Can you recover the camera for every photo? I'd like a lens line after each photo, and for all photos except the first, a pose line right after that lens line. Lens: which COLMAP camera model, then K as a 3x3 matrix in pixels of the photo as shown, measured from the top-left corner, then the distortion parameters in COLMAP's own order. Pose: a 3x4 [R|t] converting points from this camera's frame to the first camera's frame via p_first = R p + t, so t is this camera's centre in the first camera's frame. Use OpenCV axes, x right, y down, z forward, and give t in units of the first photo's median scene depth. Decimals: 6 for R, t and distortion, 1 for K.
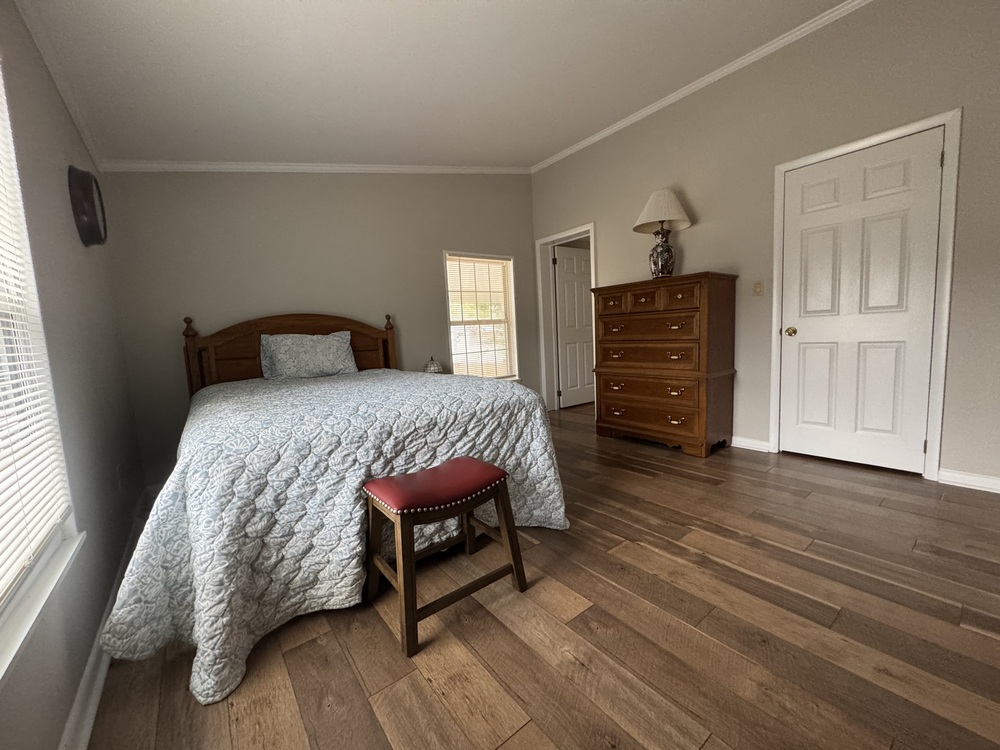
lens RADIAL K [[396.6, 0, 503.2], [0, 396.6, 371.9], [0, 0, 1]] dist [0.000783, 0.000053]
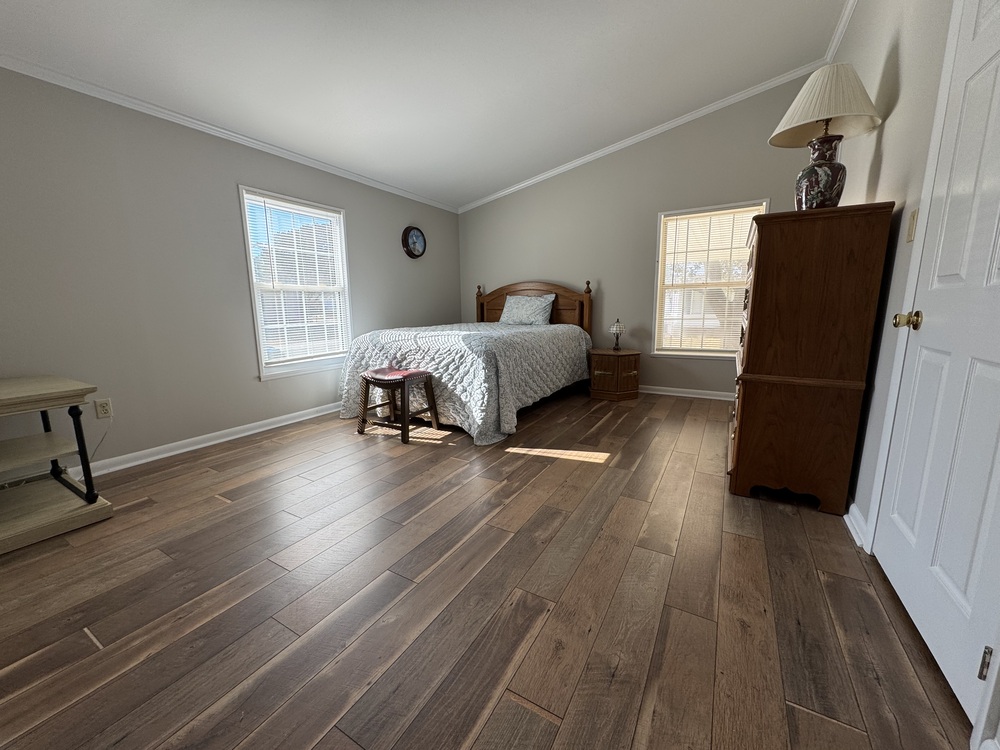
lens RADIAL K [[396.6, 0, 501.1], [0, 396.6, 369.5], [0, 0, 1]] dist [0.000783, 0.000053]
pose [[0.378785, 0.195893, -0.904515, 1.541183], [-0.096147, 0.980383, 0.172060, -0.123626], [0.920477, 0.021792, 0.390188, 0.585434]]
